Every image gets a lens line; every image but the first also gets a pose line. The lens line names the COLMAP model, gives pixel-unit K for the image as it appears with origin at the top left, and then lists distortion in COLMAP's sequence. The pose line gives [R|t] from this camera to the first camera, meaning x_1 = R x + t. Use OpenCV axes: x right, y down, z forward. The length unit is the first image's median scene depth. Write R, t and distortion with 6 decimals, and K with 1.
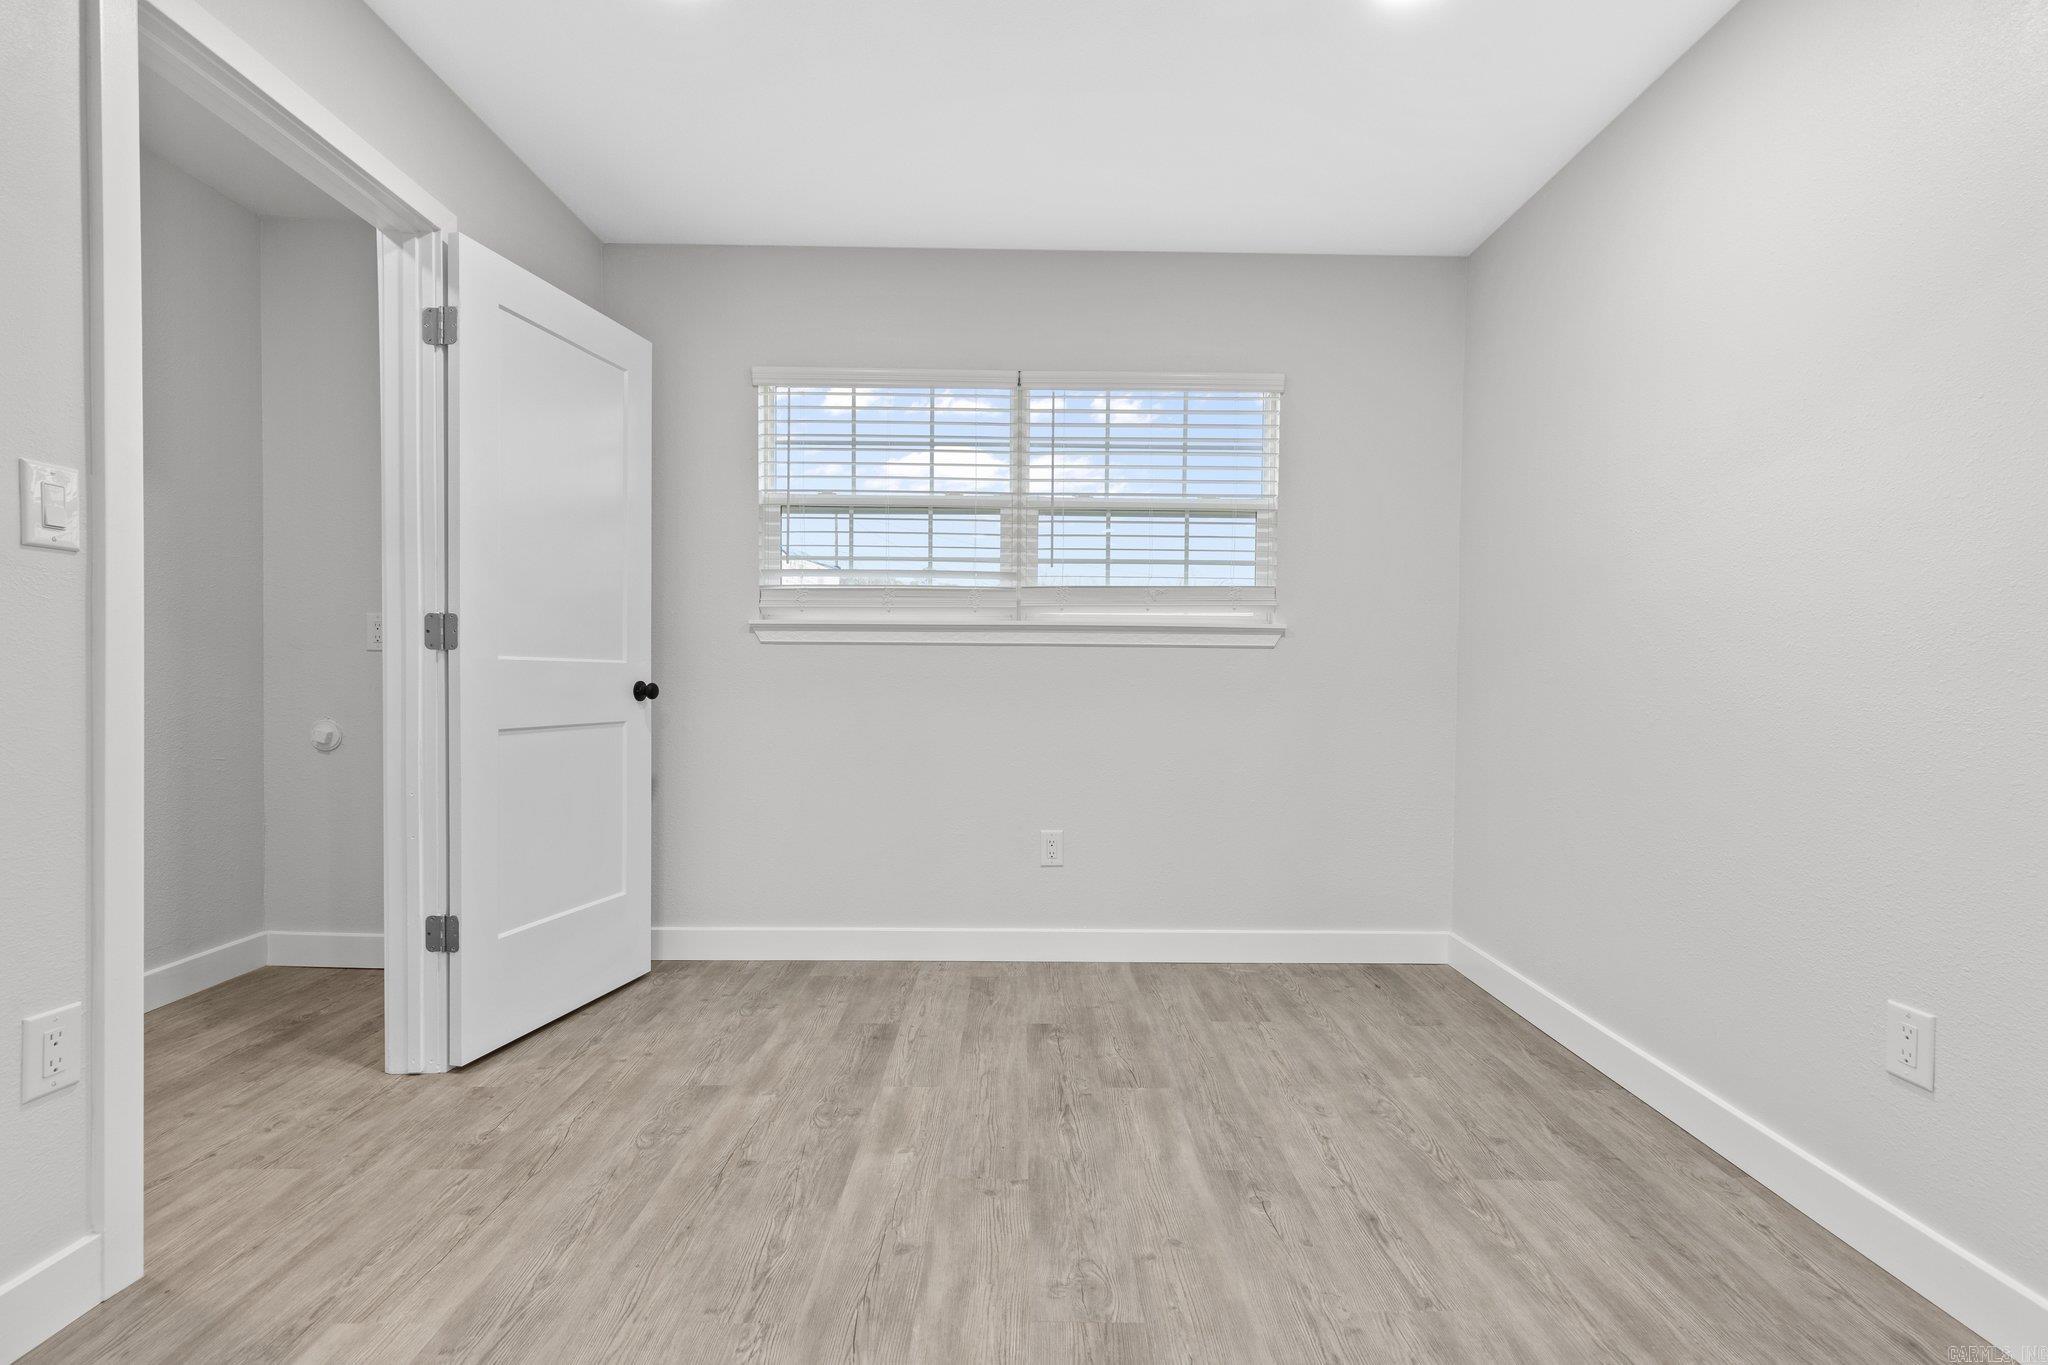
lens RADIAL K [[930.8, 0, 1033.7], [0, 930.8, 693.5], [0, 0, 1]] dist [0.006026, -0.000503]
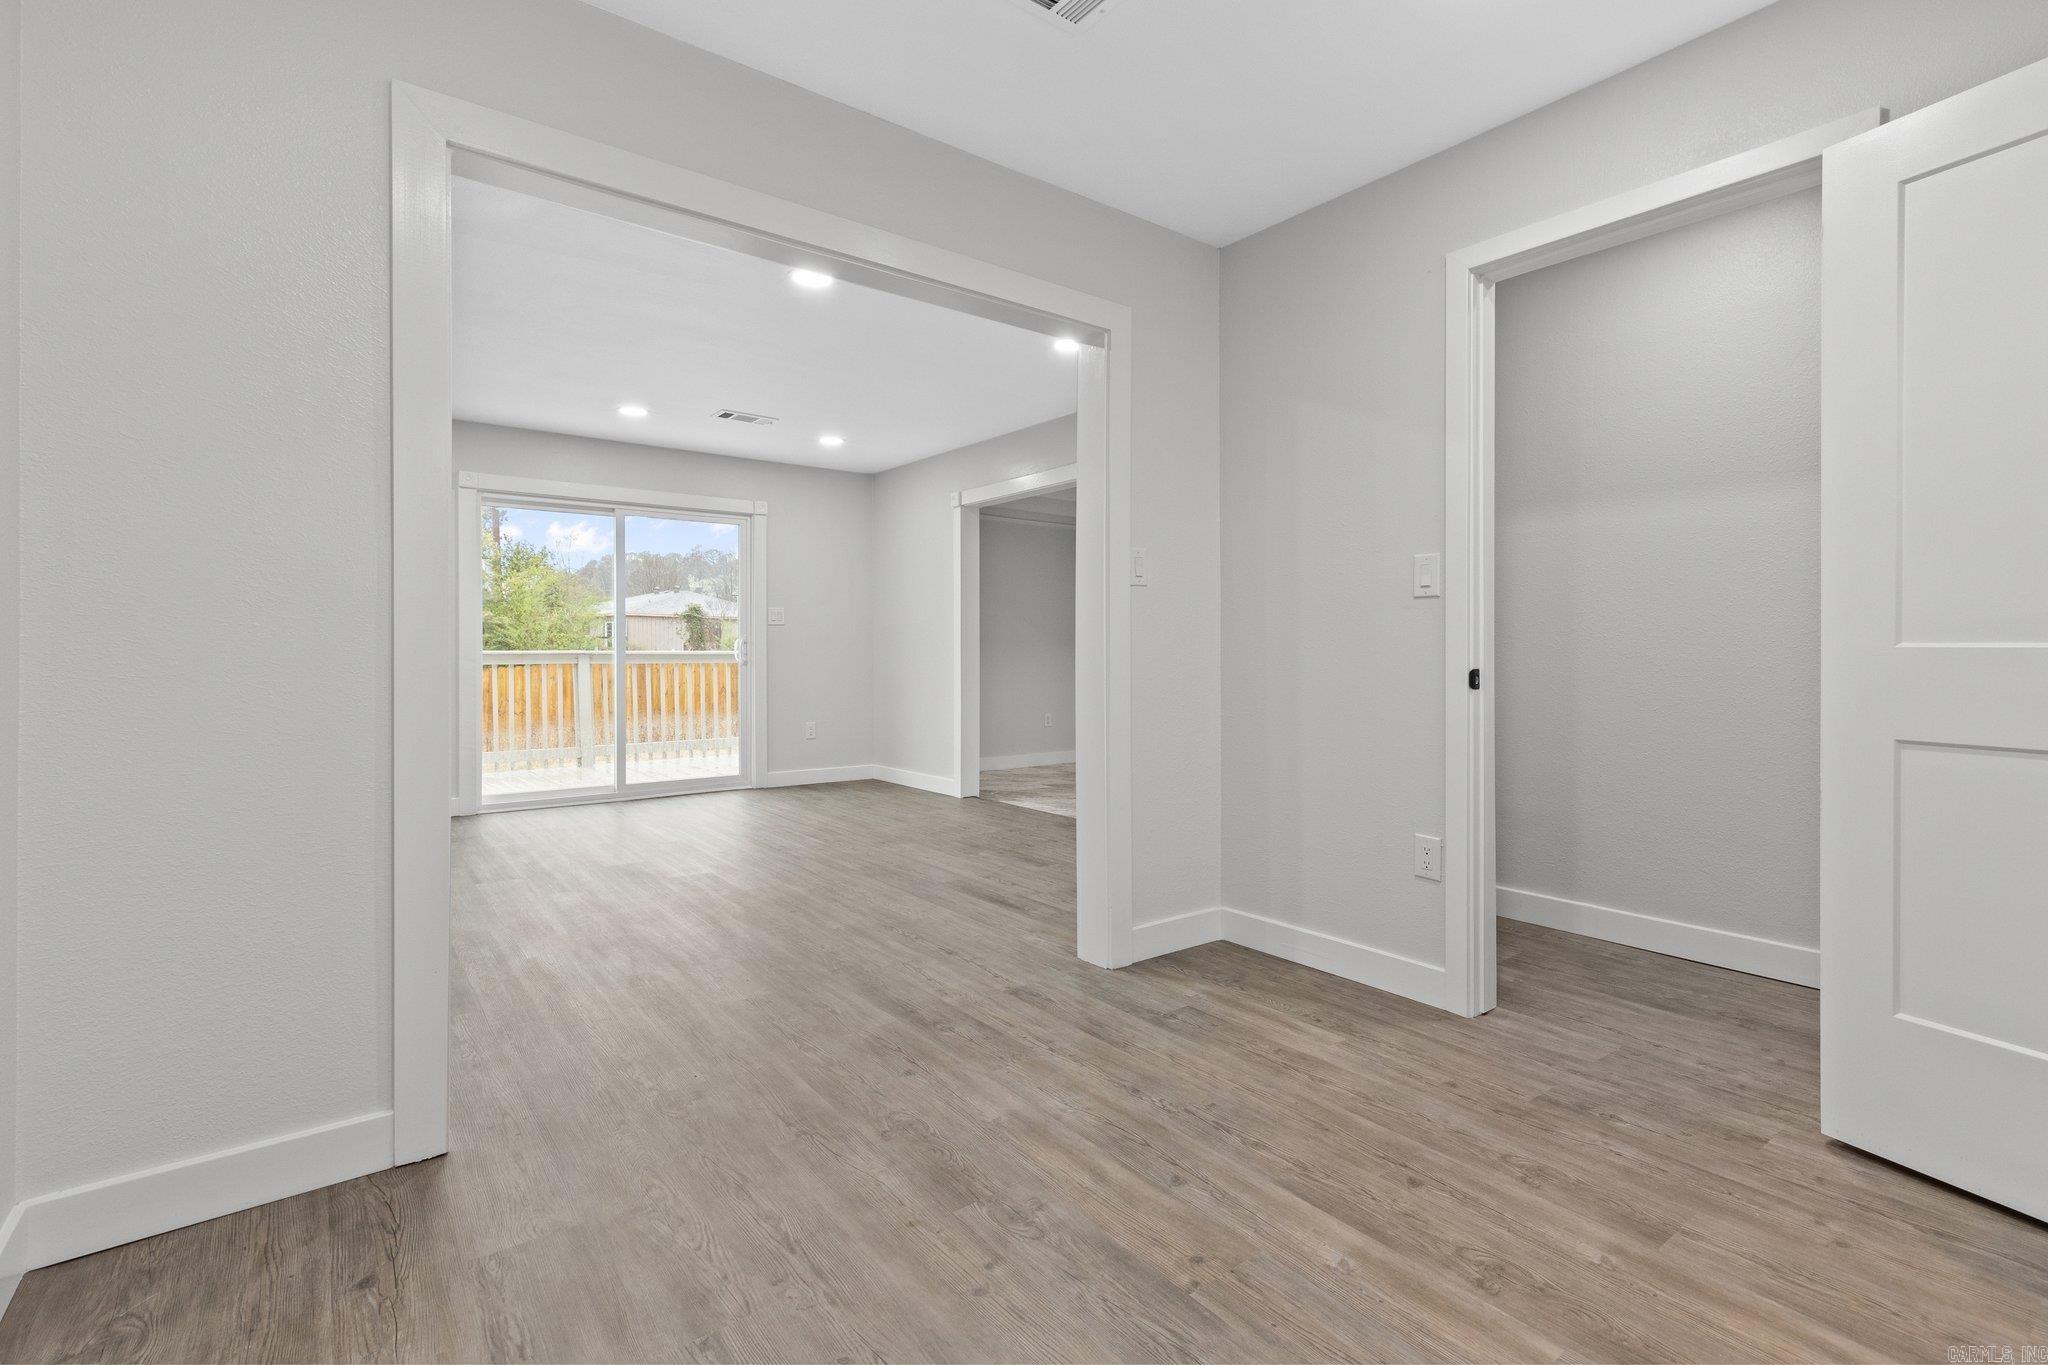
lens RADIAL K [[930.8, 0, 1018.2], [0, 930.8, 671.8], [0, 0, 1]] dist [0.006026, -0.000503]
pose [[-0.801653, -0.001591, -0.597788, 0.635775], [-0.026710, 0.999093, 0.033160, -0.032325], [0.597193, 0.042550, -0.800968, 1.658419]]
